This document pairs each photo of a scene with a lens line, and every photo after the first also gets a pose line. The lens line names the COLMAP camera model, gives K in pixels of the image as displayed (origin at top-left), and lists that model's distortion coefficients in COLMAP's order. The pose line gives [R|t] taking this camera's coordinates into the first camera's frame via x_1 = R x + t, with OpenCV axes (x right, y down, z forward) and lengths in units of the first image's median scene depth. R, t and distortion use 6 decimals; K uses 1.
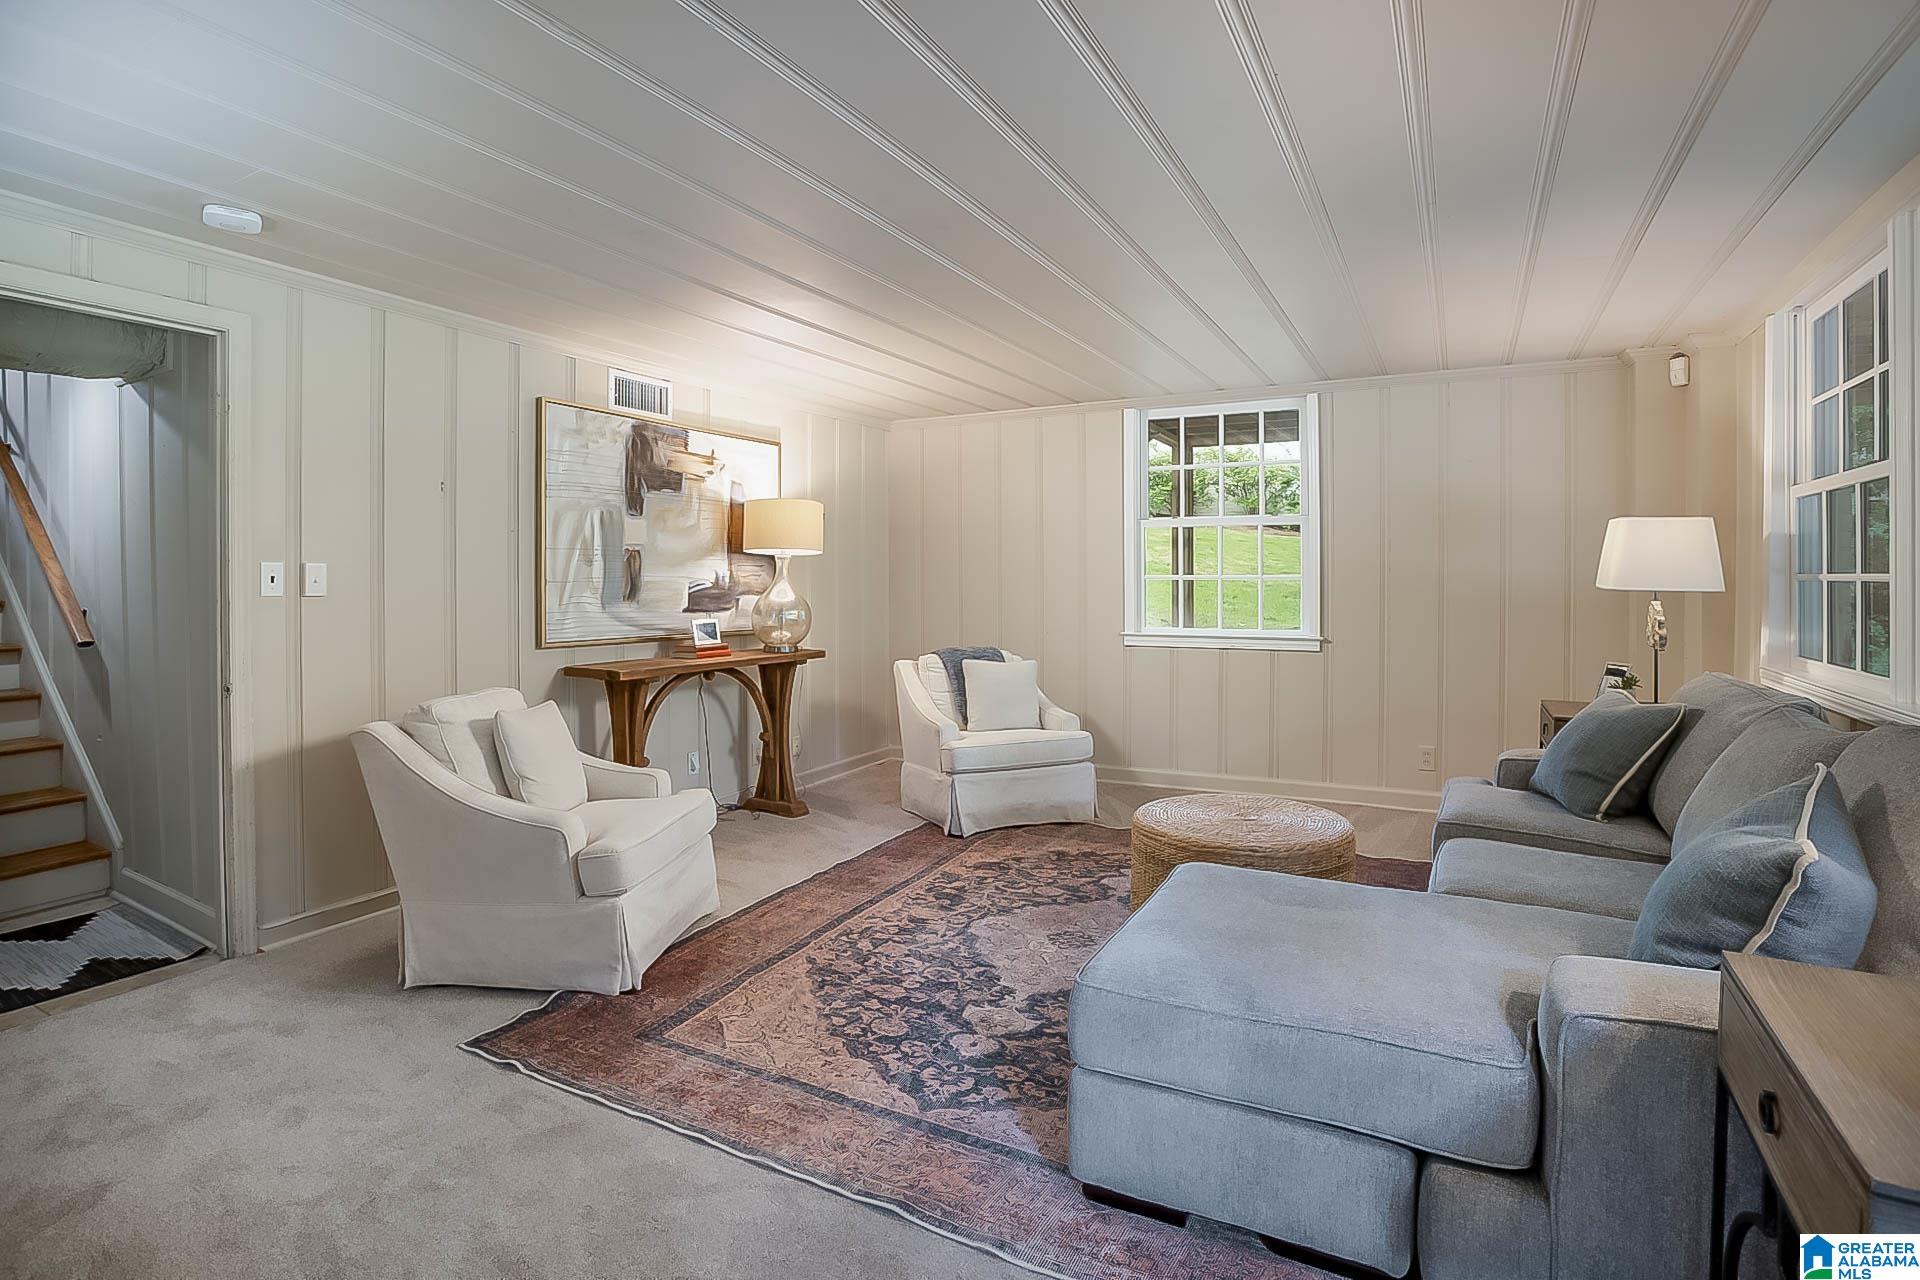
lens RADIAL K [[936.1, 0, 938.0], [0, 936.1, 583.8], [0, 0, 1]] dist [-0.056914, 0.010816]
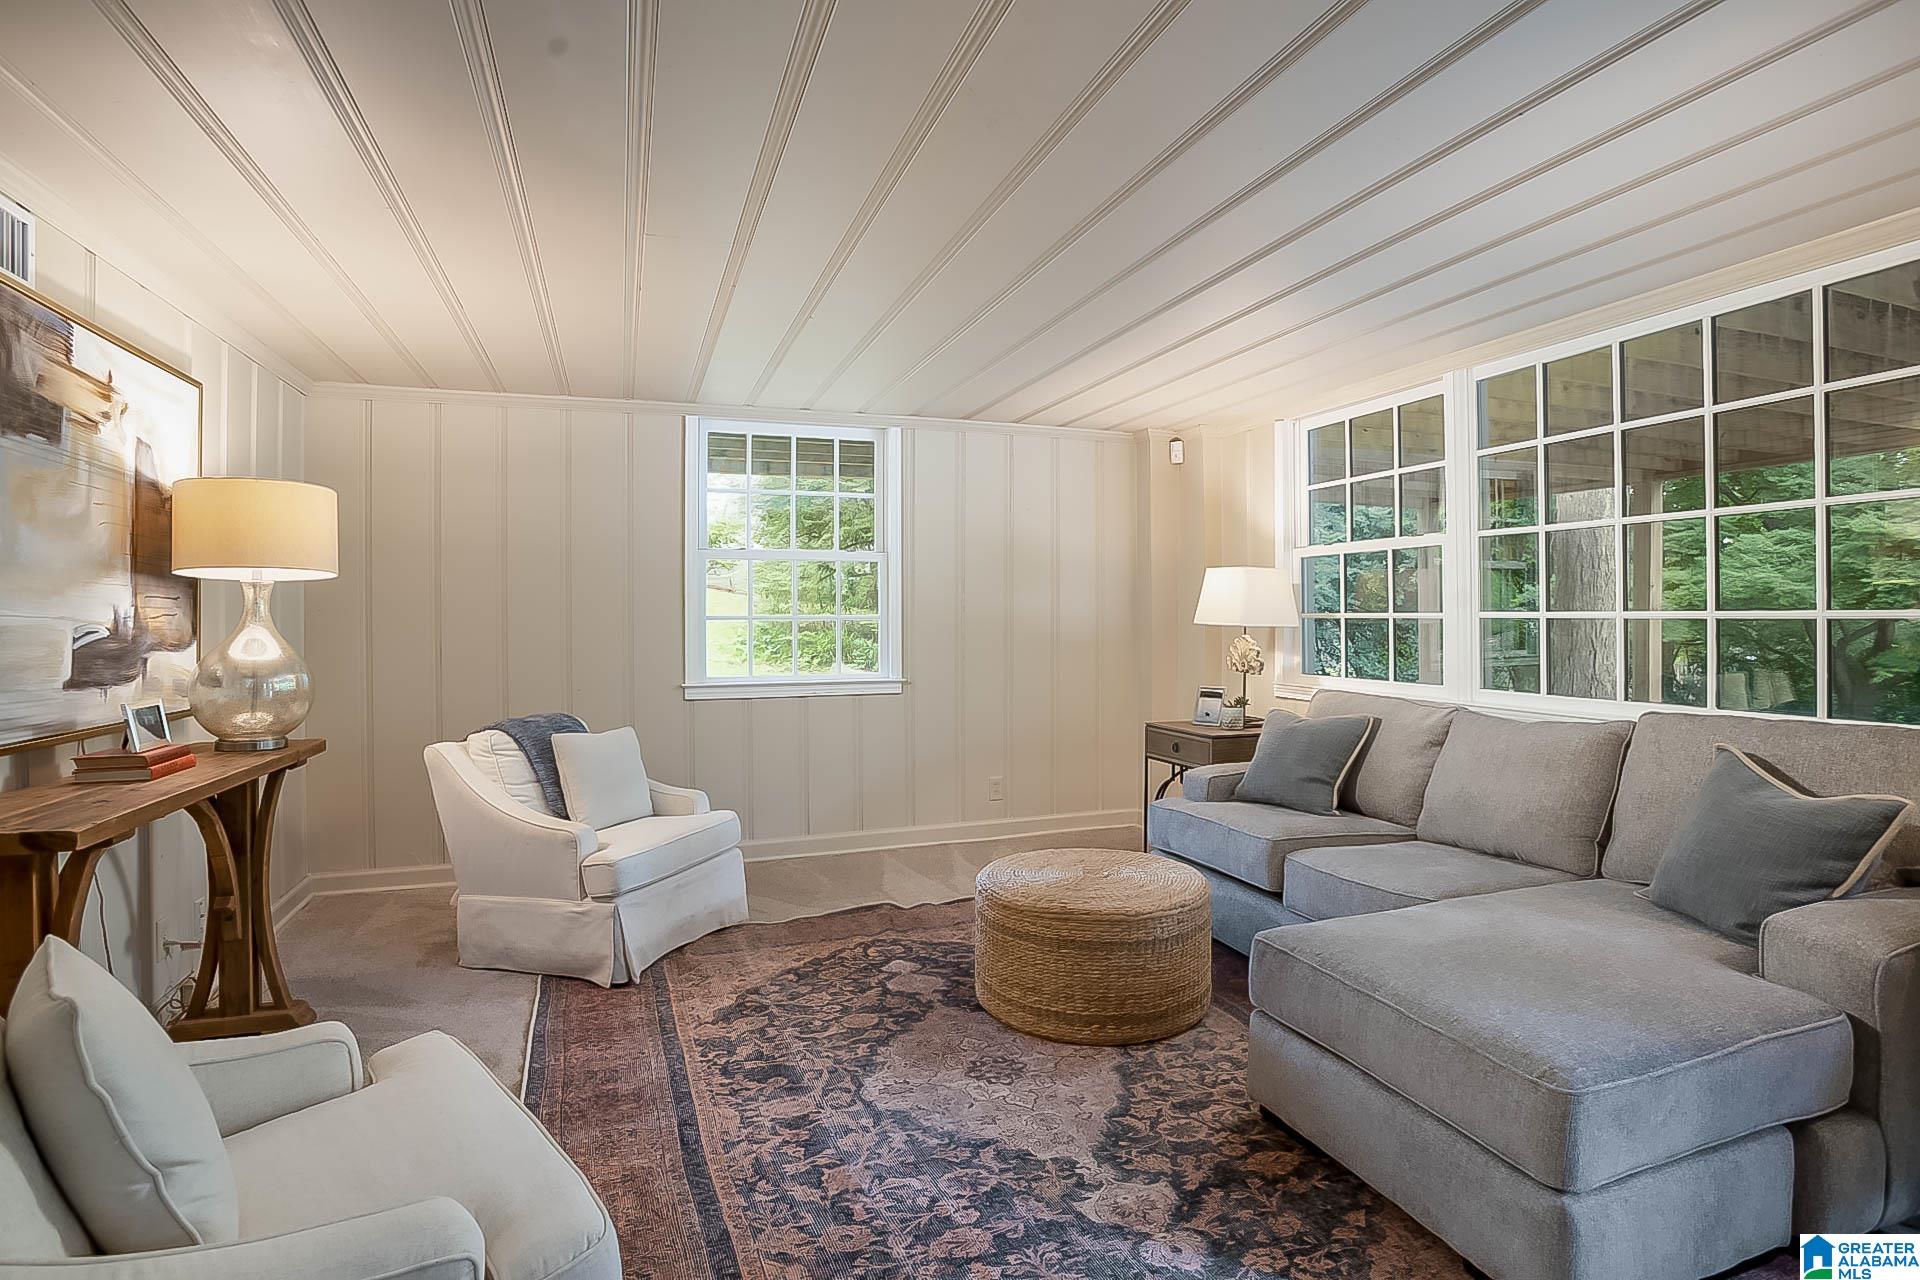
lens RADIAL K [[936.1, 0, 929.4], [0, 936.1, 628.6], [0, 0, 1]] dist [-0.056914, 0.010816]
pose [[0.664597, -0.009975, 0.747136, -0.468701], [0.007670, 0.999949, 0.006528, -0.001503], [-0.747163, 0.001392, 0.664639, 0.495456]]
